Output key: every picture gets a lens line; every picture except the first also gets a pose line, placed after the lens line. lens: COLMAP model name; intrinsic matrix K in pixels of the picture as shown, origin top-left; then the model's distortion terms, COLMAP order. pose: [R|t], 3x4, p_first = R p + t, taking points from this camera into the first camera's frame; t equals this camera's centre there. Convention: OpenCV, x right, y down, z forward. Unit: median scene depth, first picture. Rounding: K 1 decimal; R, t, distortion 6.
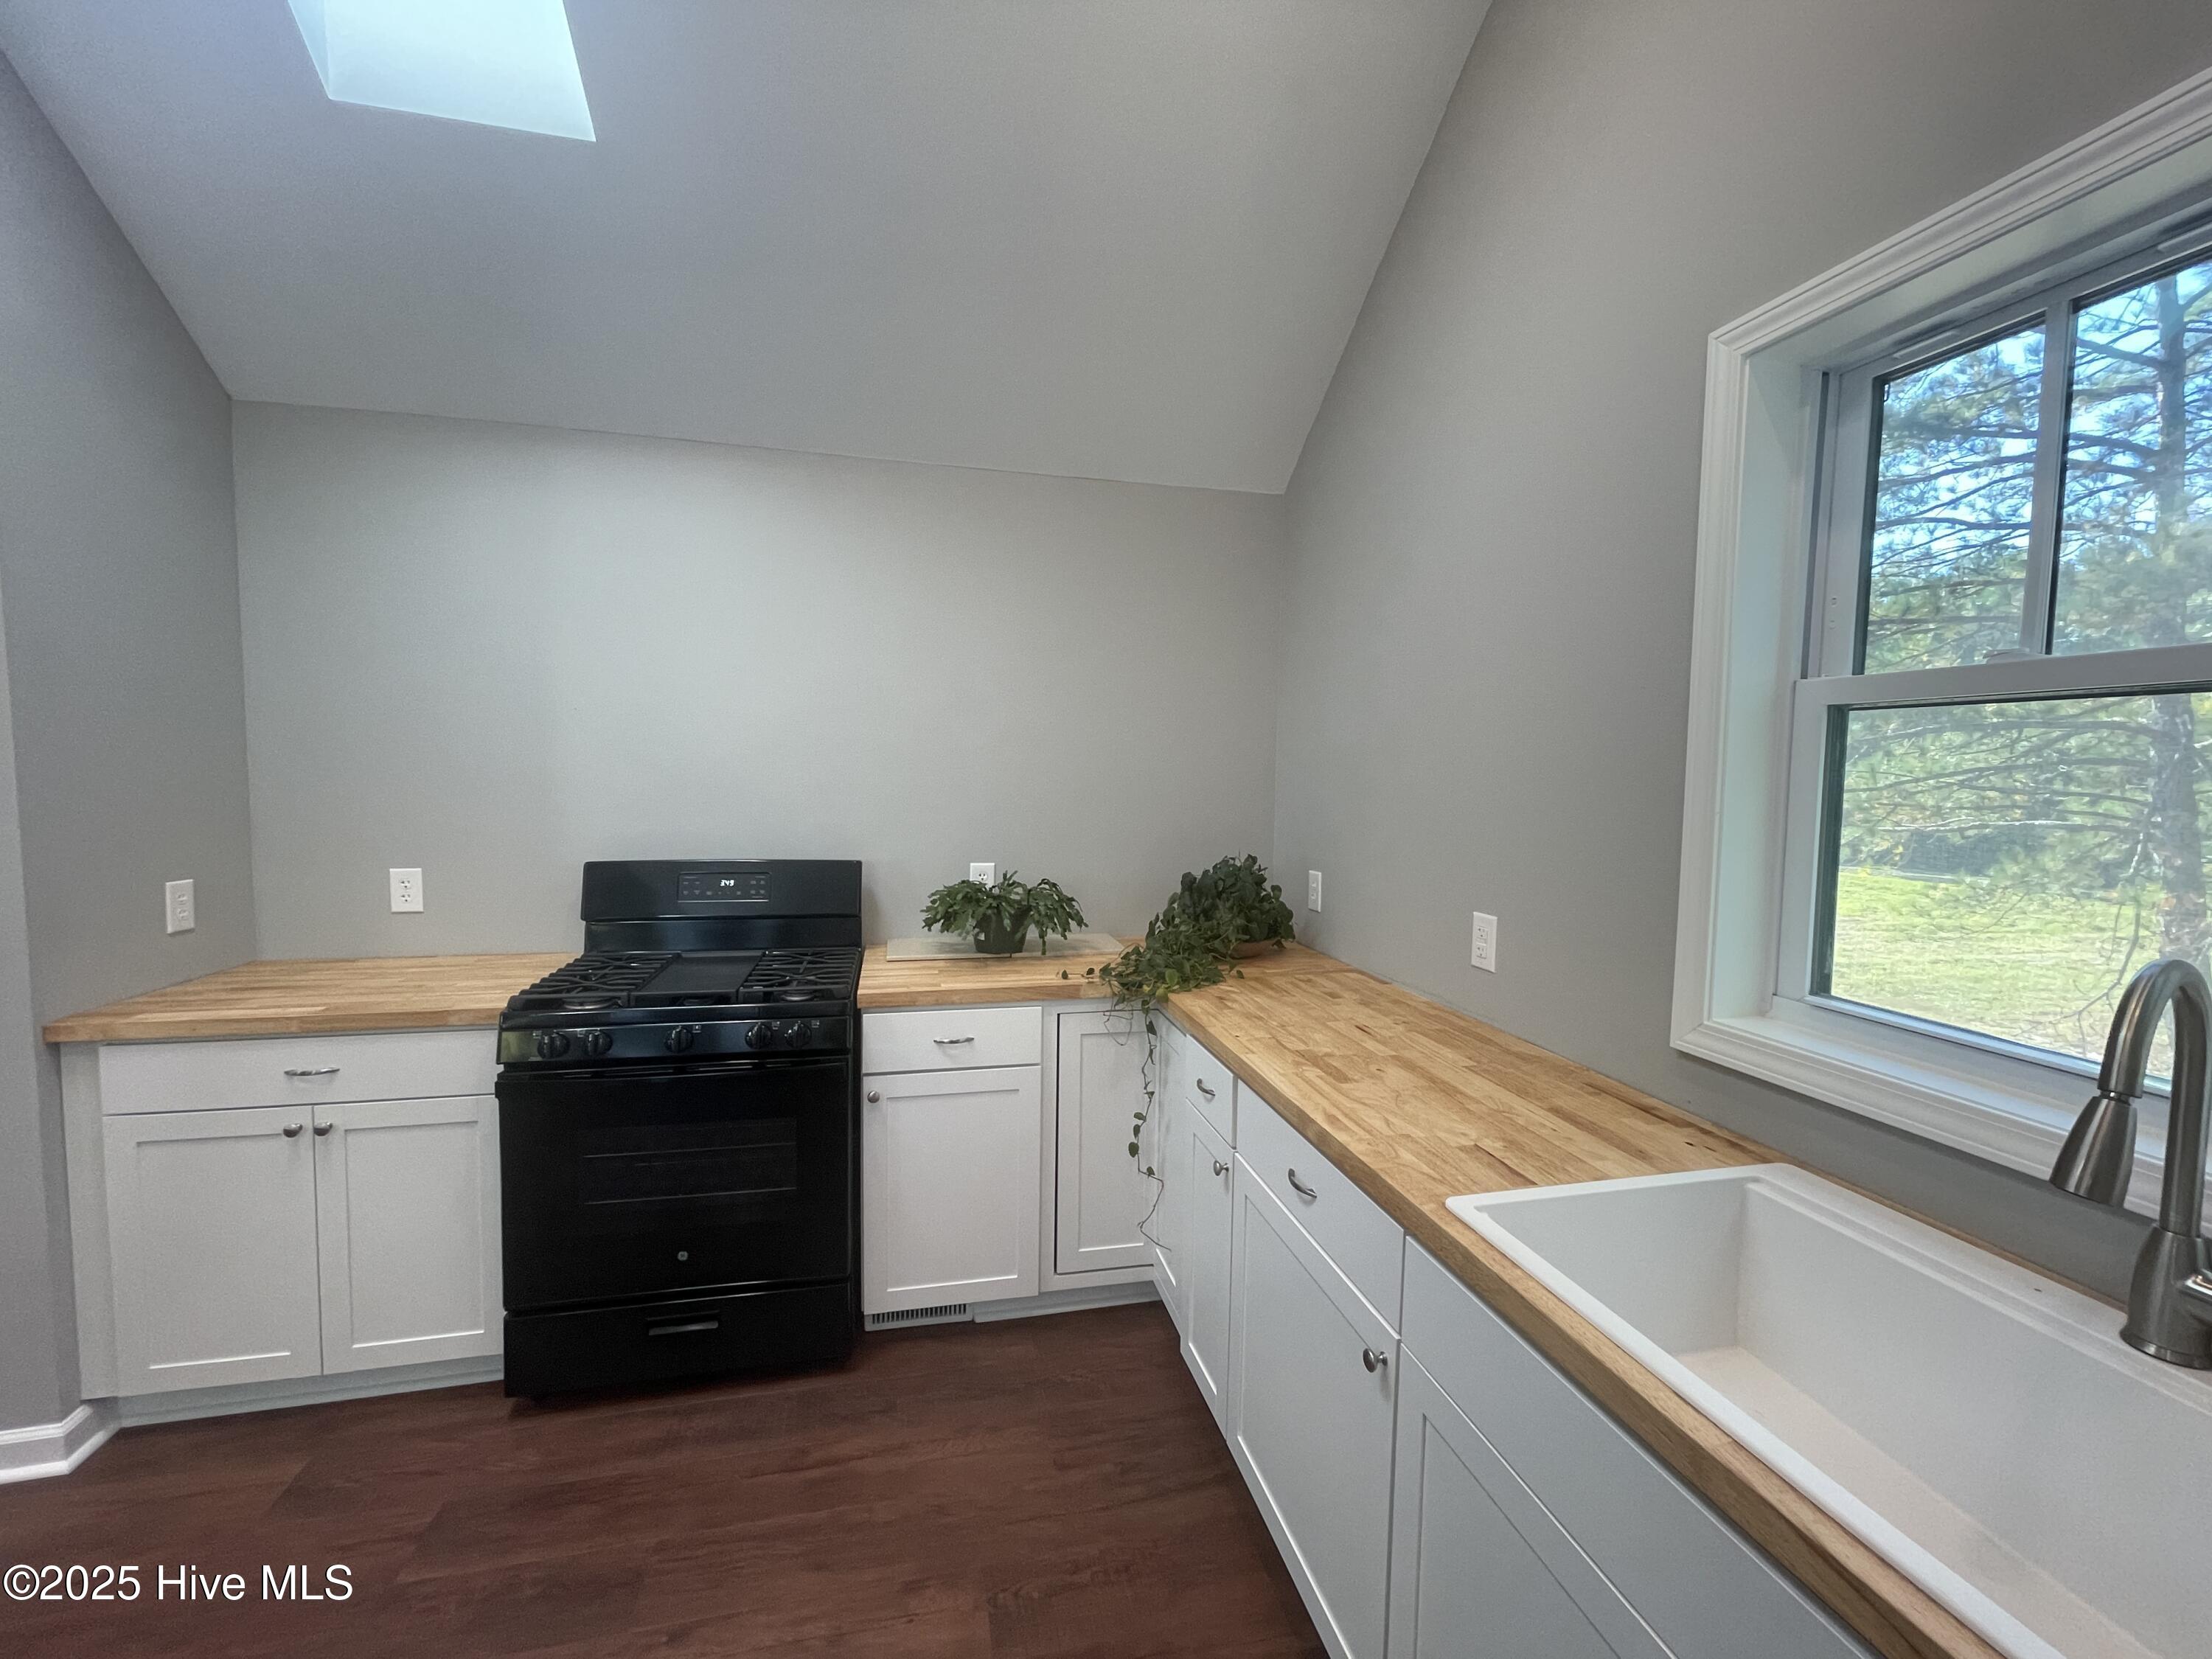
lens RADIAL K [[895.0, 0, 1117.1], [0, 895.0, 838.5], [0, 0, 1]] dist [-0.002232, 0.000538]
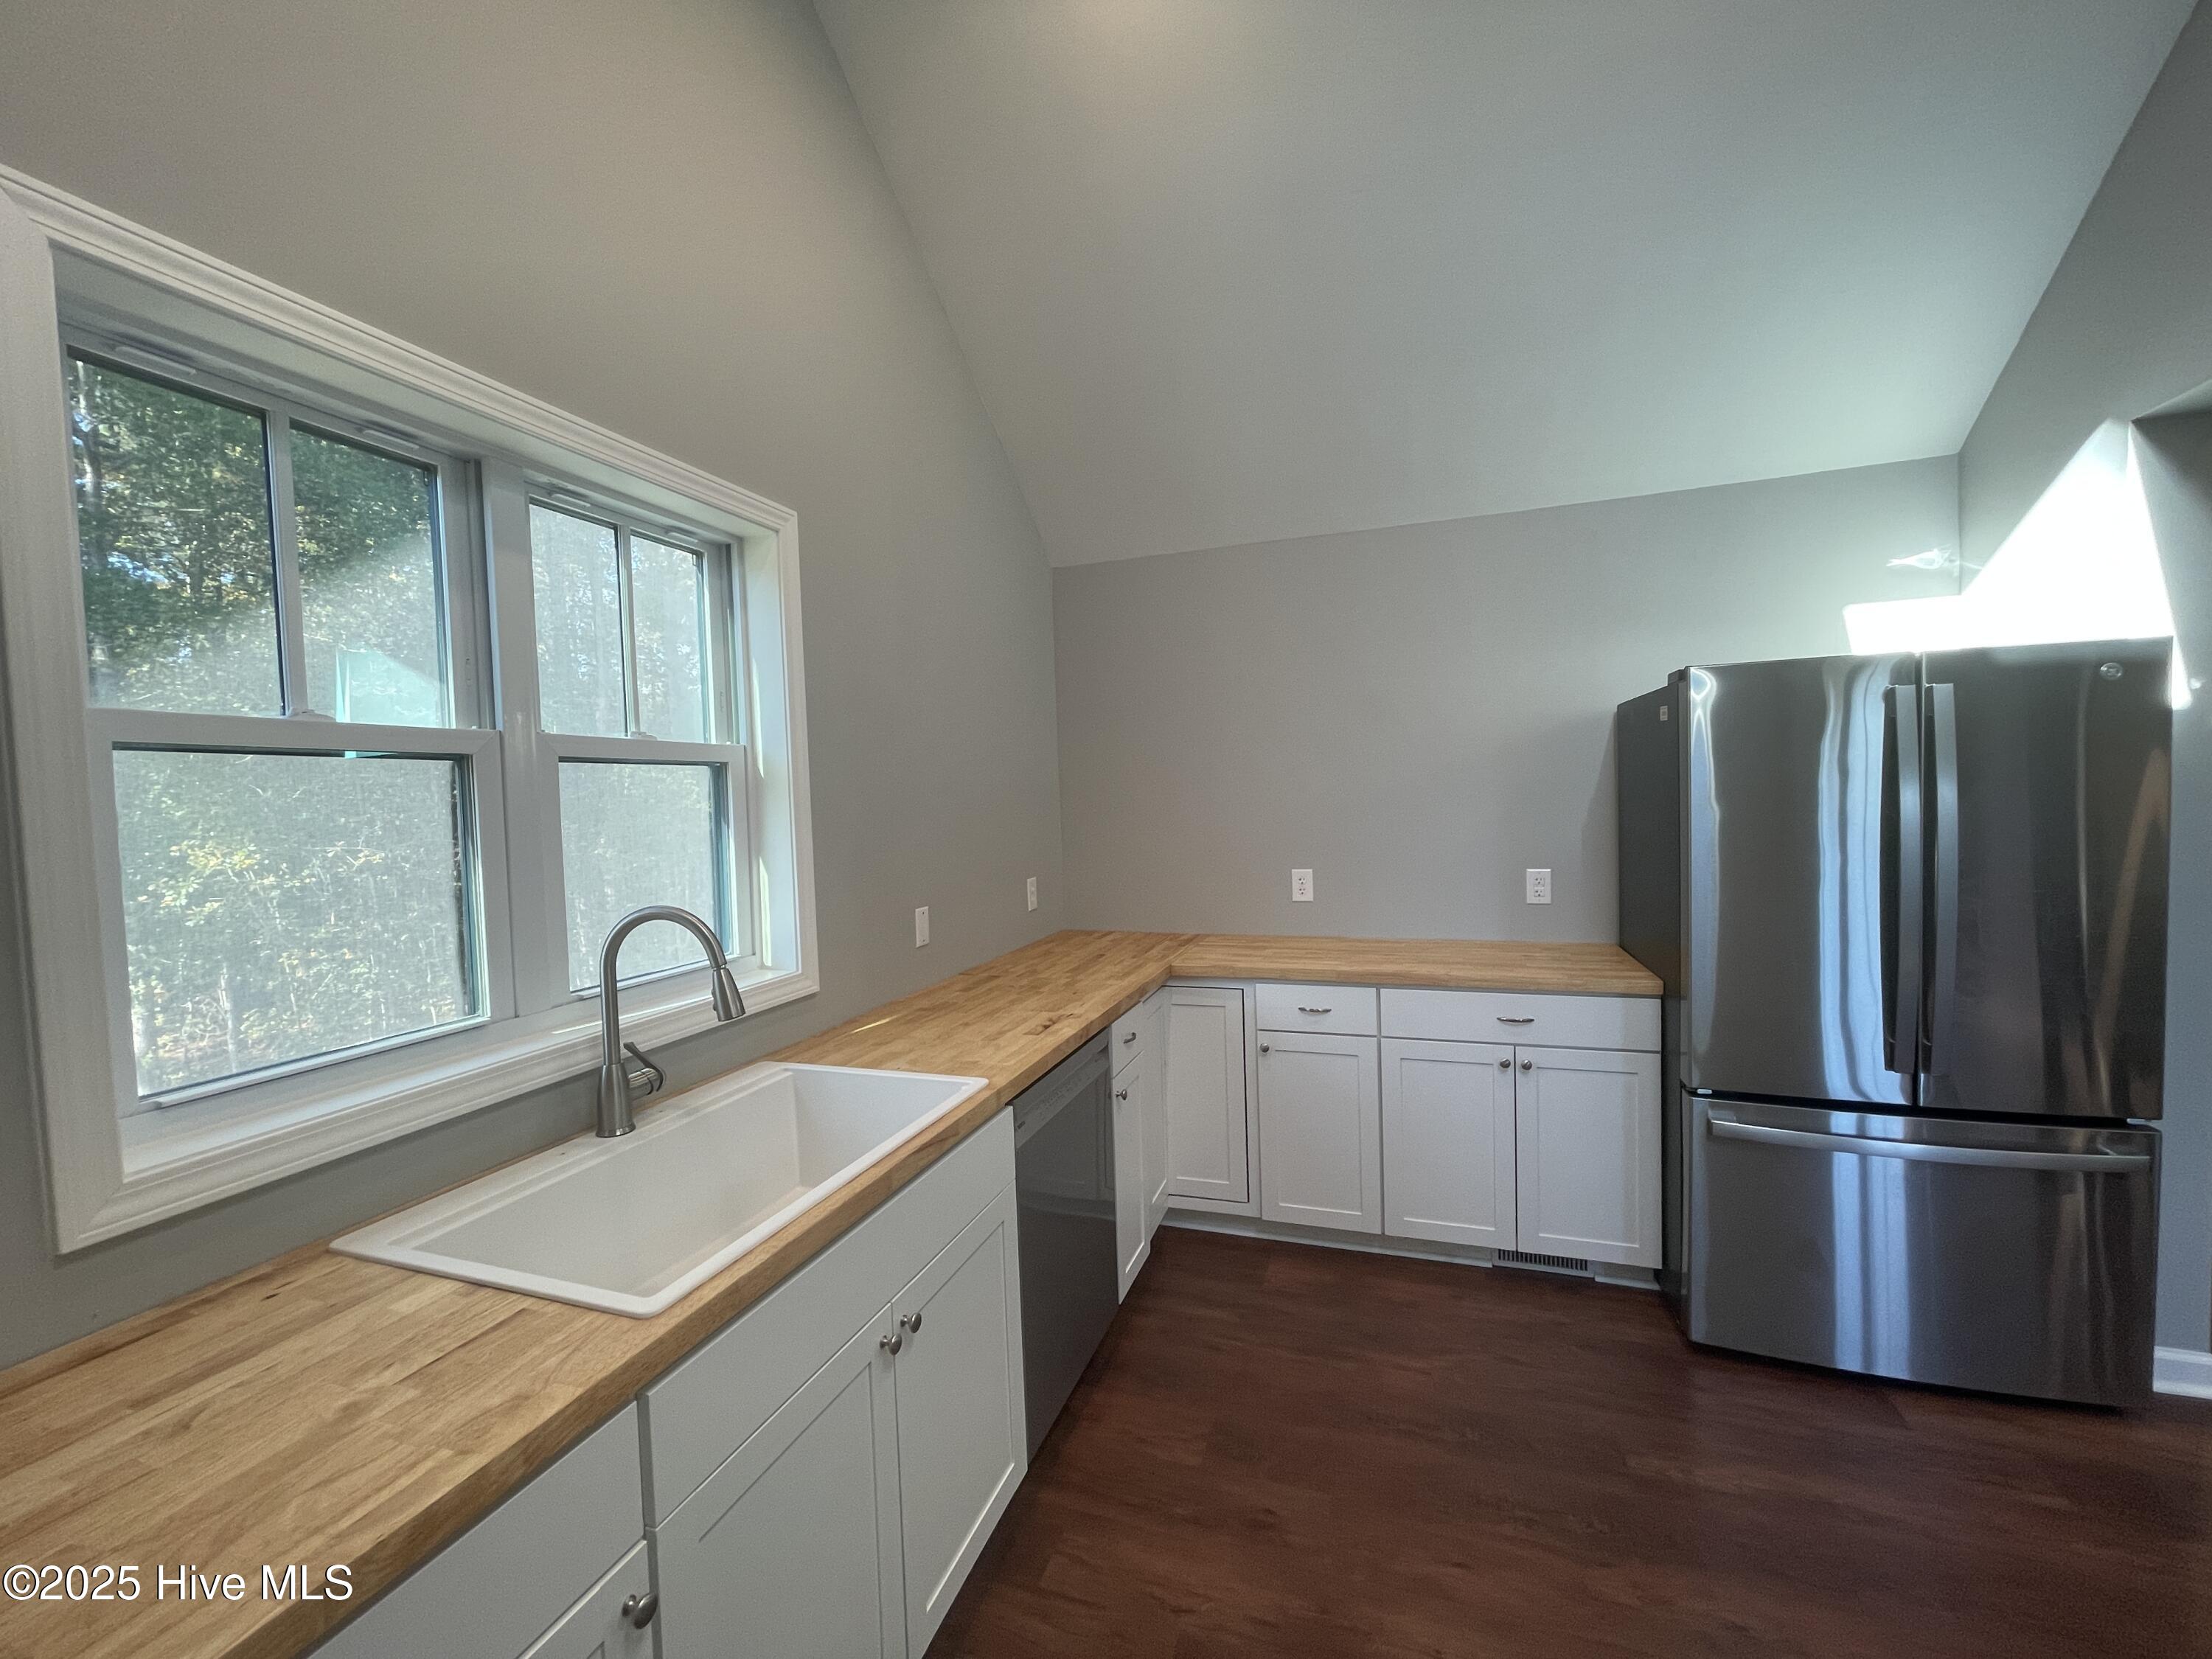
lens RADIAL K [[895.0, 0, 1105.6], [0, 895.0, 826.8], [0, 0, 1]] dist [-0.002232, 0.000538]
pose [[-0.841341, -0.014310, 0.540315, -0.270458], [0.051371, 0.993007, 0.106292, -0.078076], [-0.538058, 0.117184, -0.834723, 0.825482]]
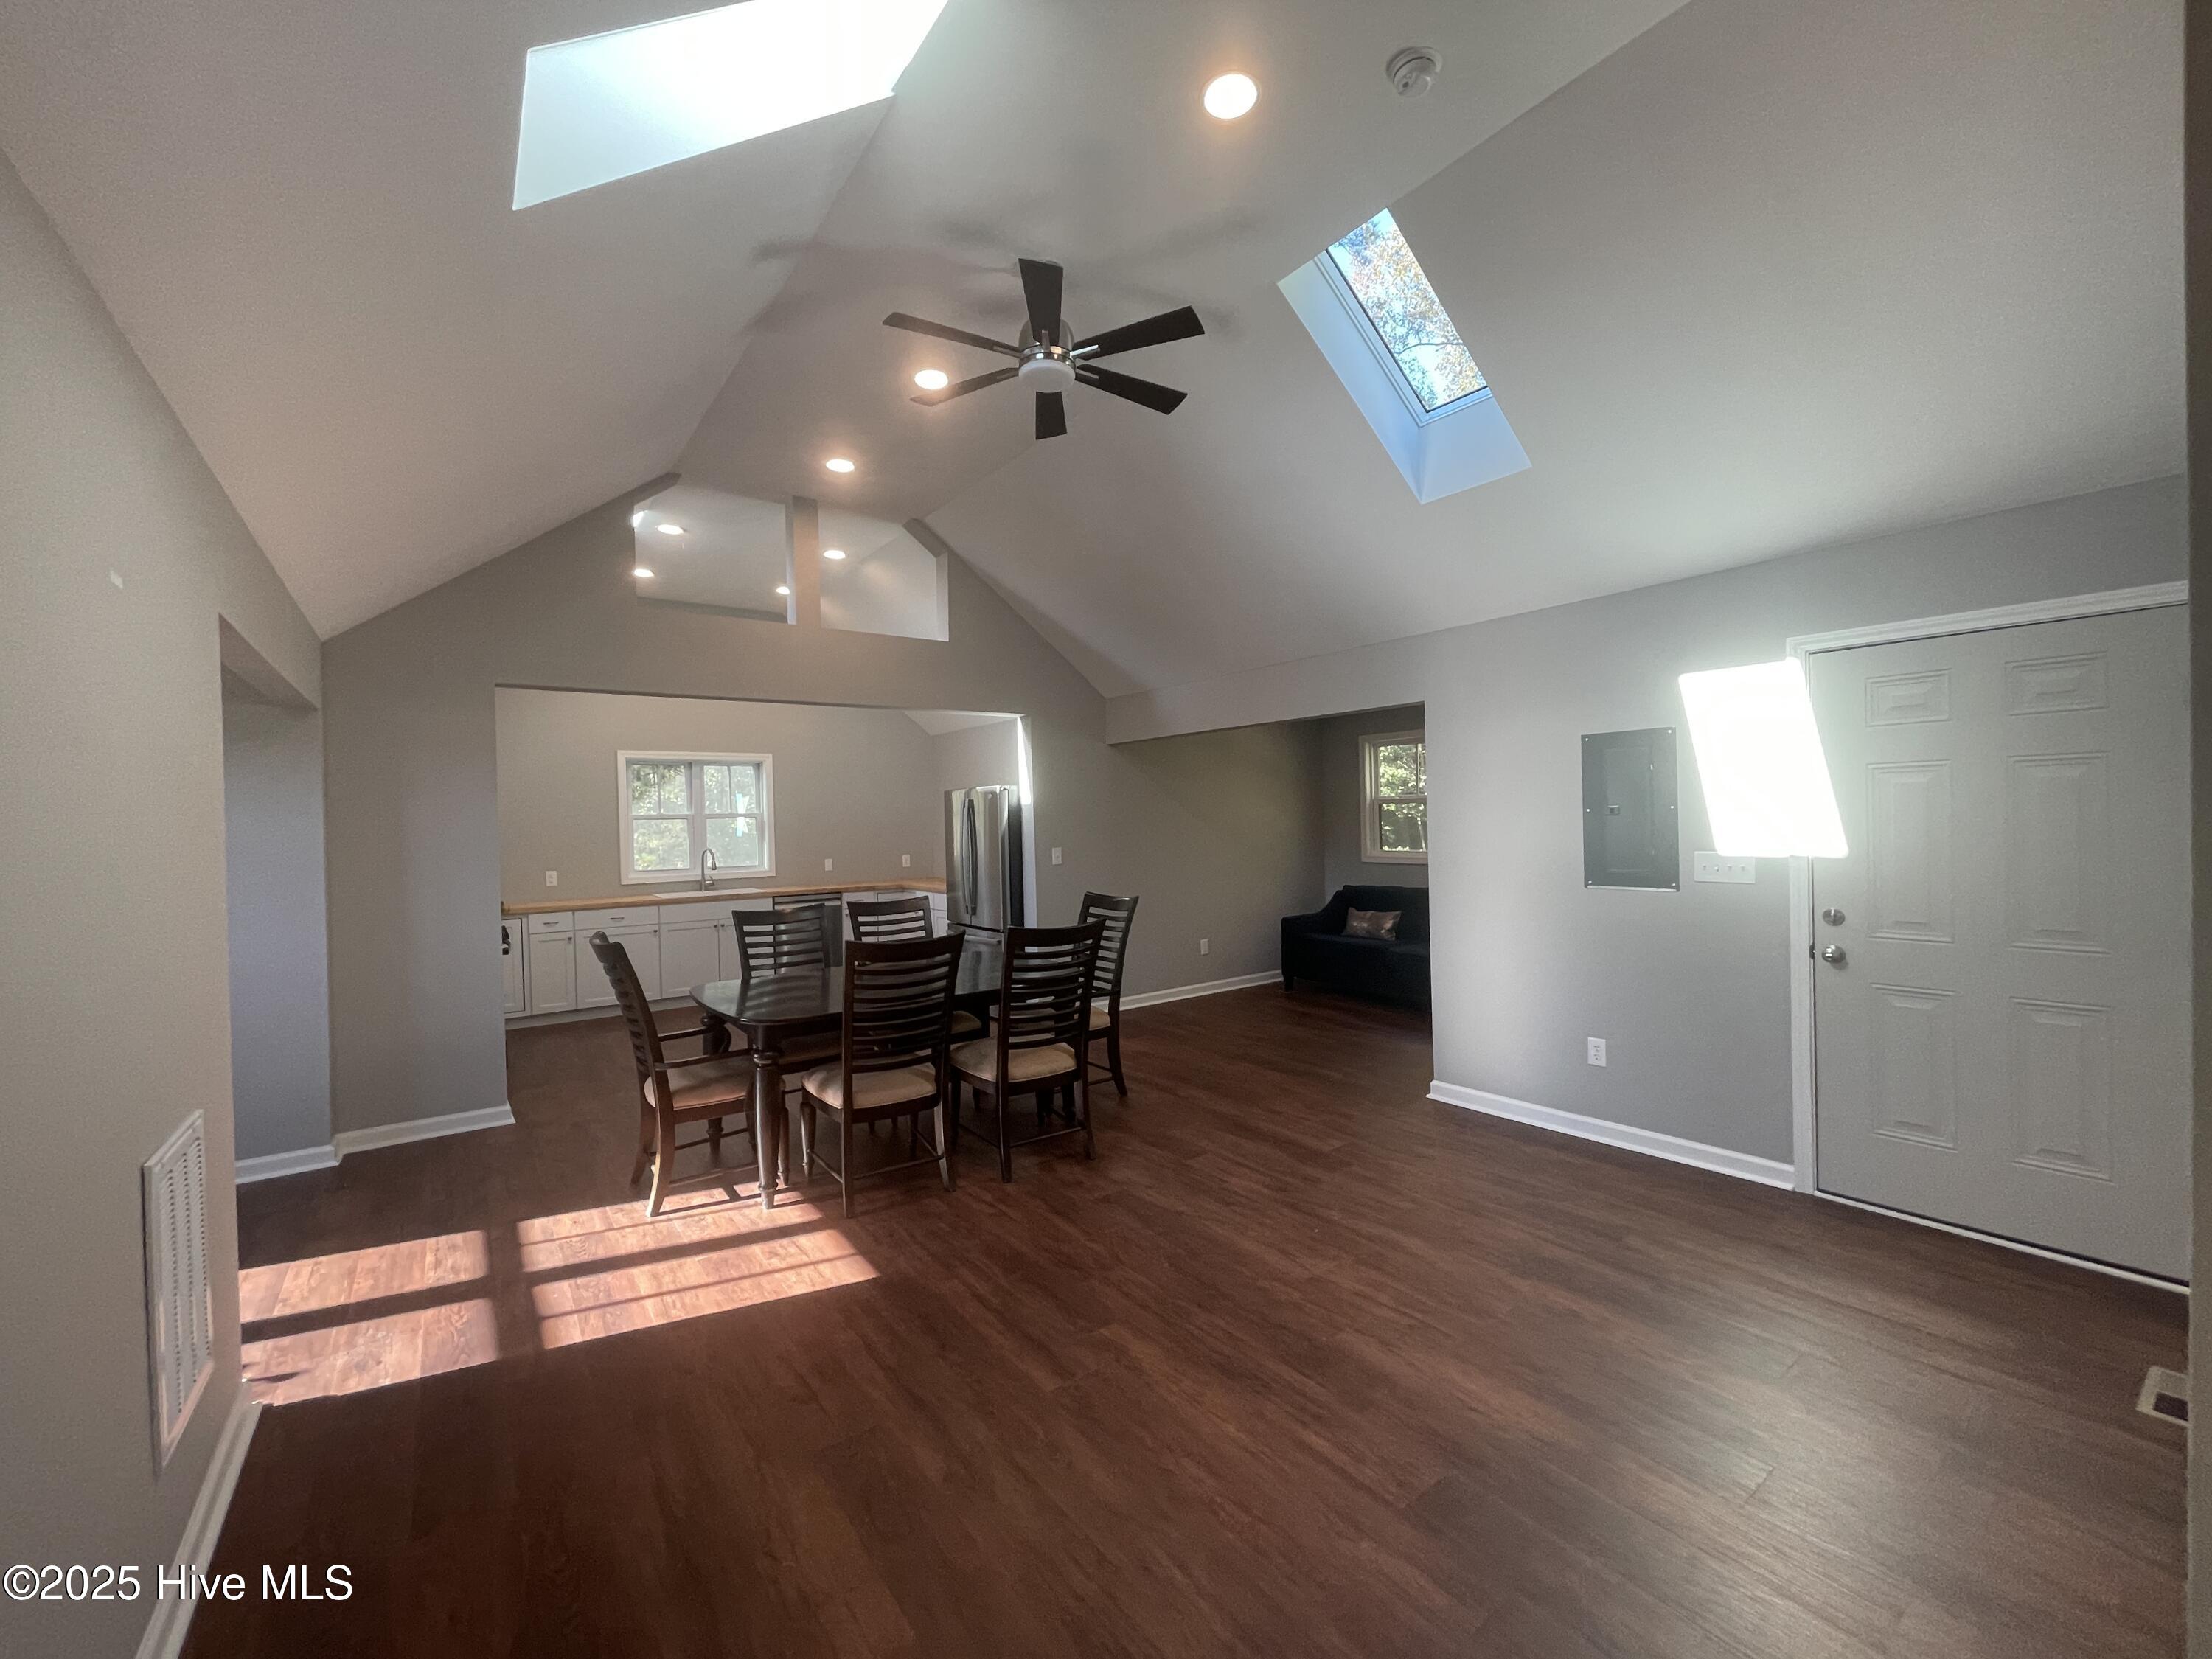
lens RADIAL K [[895.0, 0, 1102.2], [0, 895.0, 826.0], [0, 0, 1]] dist [-0.002232, 0.000538]
pose [[-0.381428, -0.016258, 0.924256, -3.908023], [0.081478, 0.995363, 0.051134, -0.108438], [-0.920801, 0.094811, -0.378334, 0.277870]]
